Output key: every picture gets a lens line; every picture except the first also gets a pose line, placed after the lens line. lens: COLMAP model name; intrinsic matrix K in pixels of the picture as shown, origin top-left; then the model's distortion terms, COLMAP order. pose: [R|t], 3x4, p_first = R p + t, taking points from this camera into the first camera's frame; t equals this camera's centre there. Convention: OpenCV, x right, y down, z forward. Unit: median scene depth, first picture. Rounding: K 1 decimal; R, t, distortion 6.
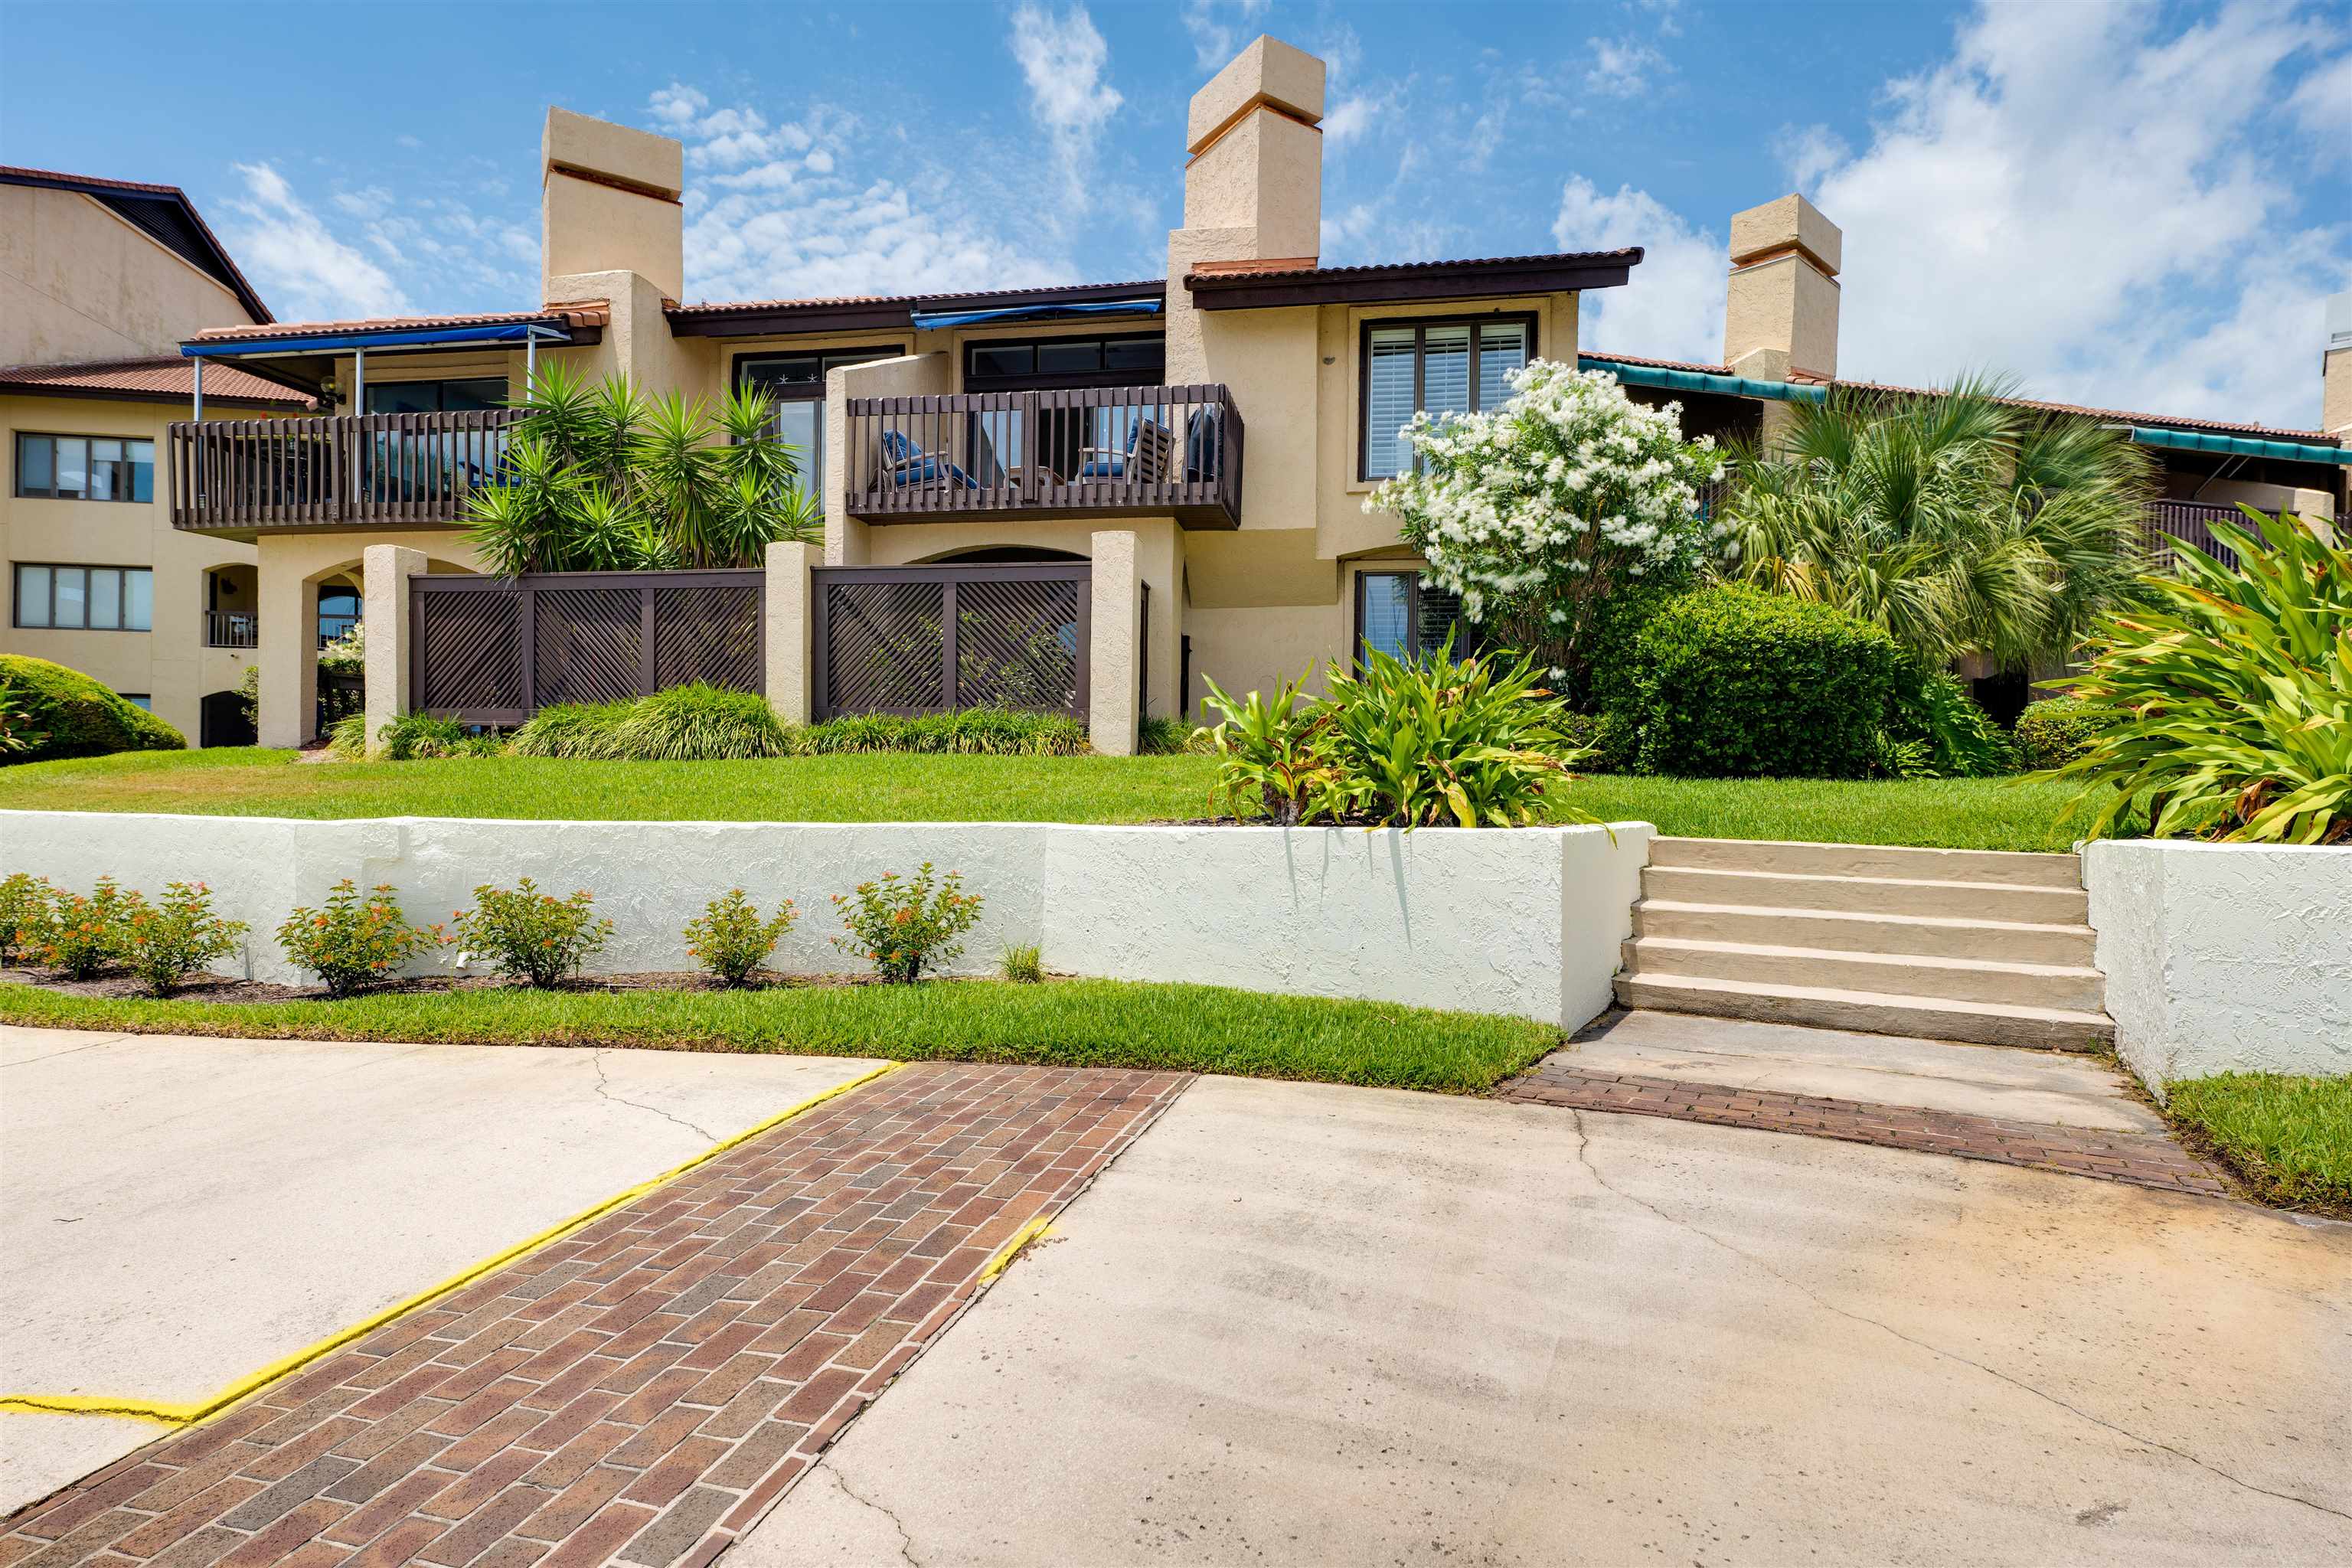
lens RADIAL K [[850.5, 0, 1237.6], [0, 850.5, 839.7], [0, 0, 1]] dist [0.002327, 0.000249]
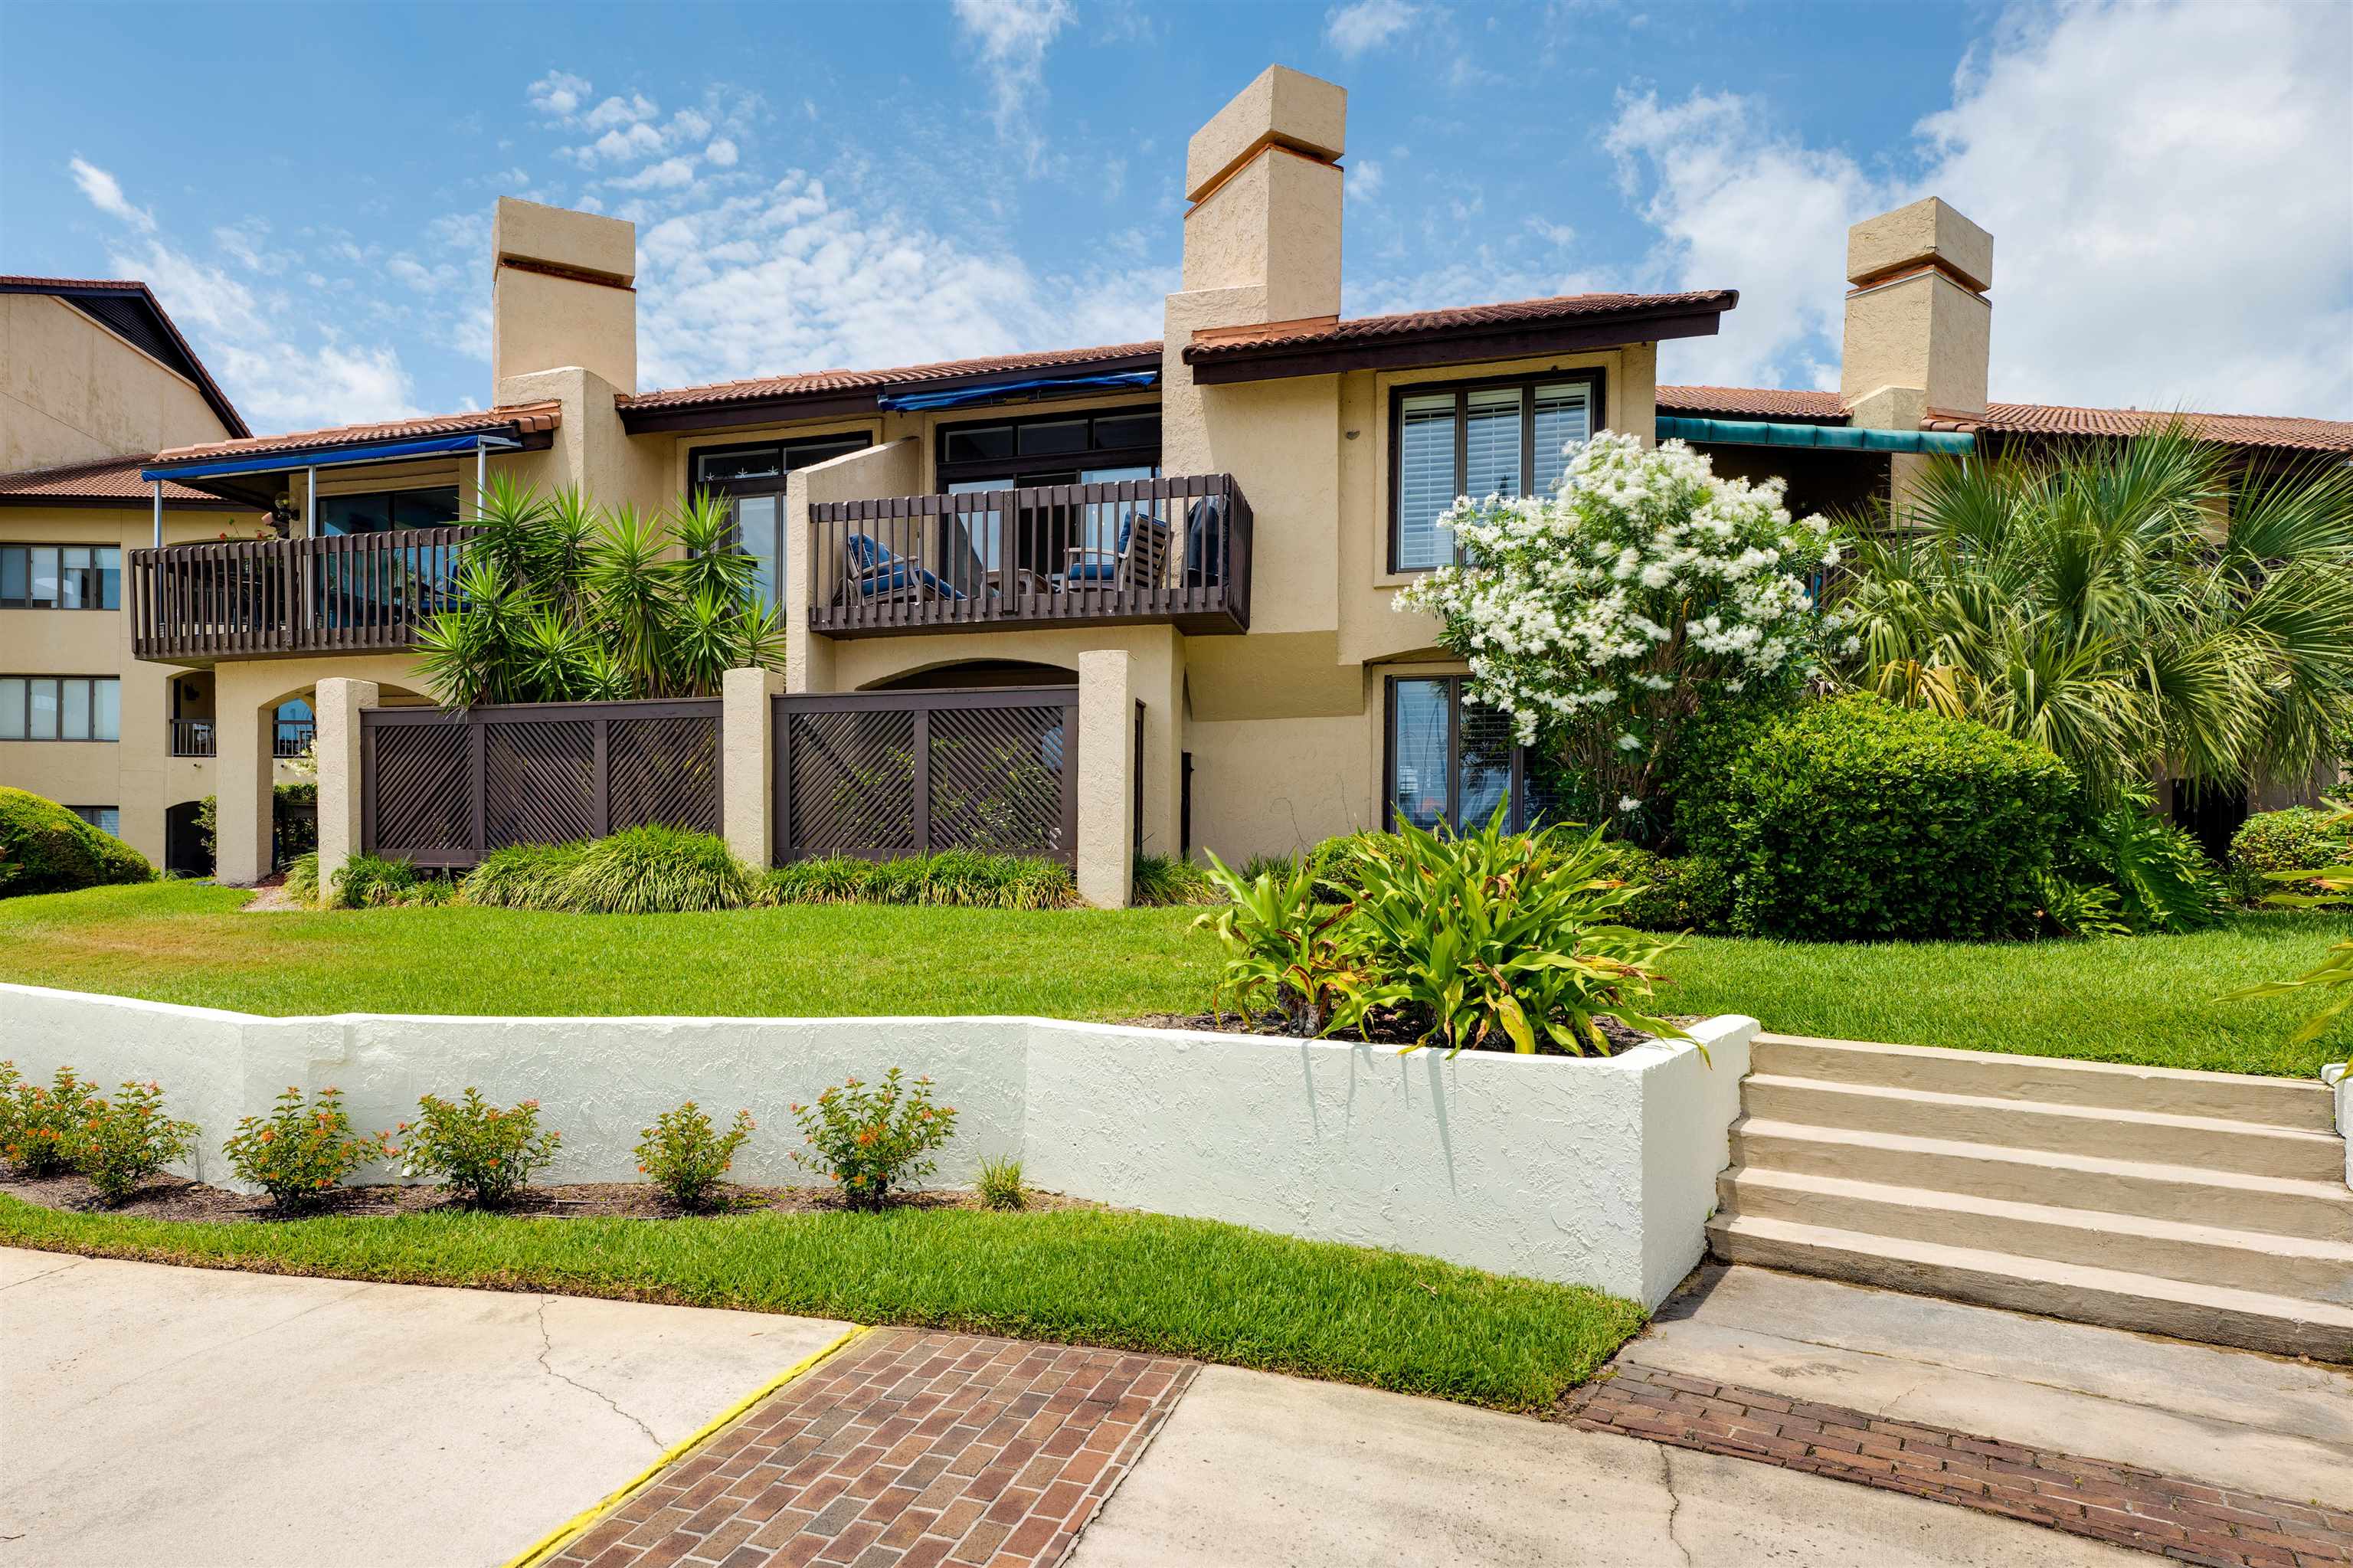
lens RADIAL K [[950.4, 0, 1166.6], [0, 950.4, 779.3], [0, 0, 1]] dist [0.002692, -0.000010]
pose [[0.996212, -0.004329, -0.086852, 0.003000], [0.004374, 0.999990, 0.000339, -0.229742], [0.086849, -0.000717, 0.996221, 0.033102]]
